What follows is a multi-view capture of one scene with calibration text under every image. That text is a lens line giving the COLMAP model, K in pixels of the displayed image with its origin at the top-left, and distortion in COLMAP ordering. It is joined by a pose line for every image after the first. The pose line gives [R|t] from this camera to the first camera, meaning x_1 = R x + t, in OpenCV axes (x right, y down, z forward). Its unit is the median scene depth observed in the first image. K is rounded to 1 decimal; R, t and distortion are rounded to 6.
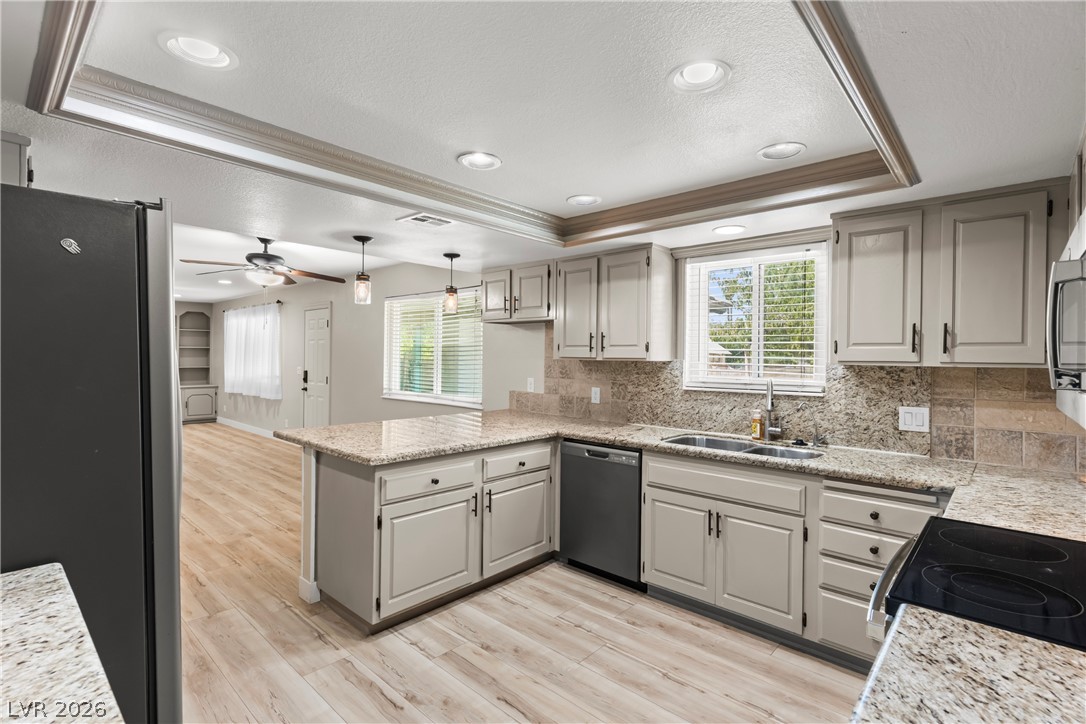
lens RADIAL K [[511.5, 0, 545.3], [0, 511.5, 355.8], [0, 0, 1]] dist [0.003750, 0.001690]
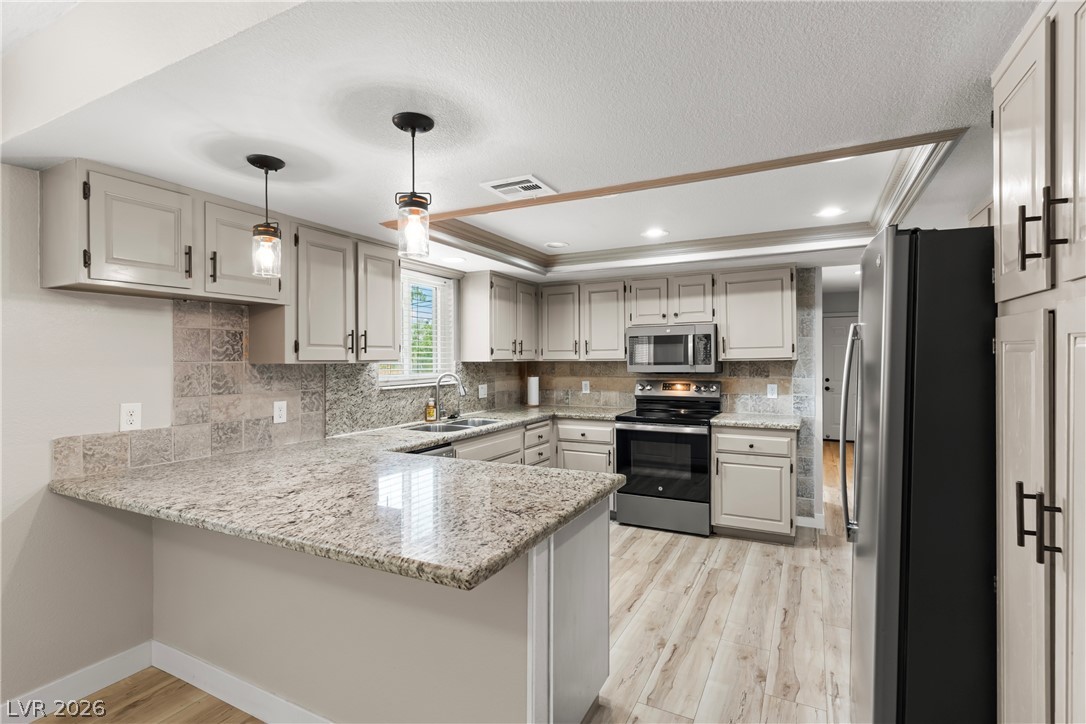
lens RADIAL K [[511.5, 0, 541.9], [0, 511.5, 352.4], [0, 0, 1]] dist [0.003750, 0.001690]
pose [[-0.249396, 0.001396, 0.968400, -0.766236], [0.000020, 0.999999, -0.001436, -0.007521], [-0.968401, -0.000339, -0.249396, 0.889581]]
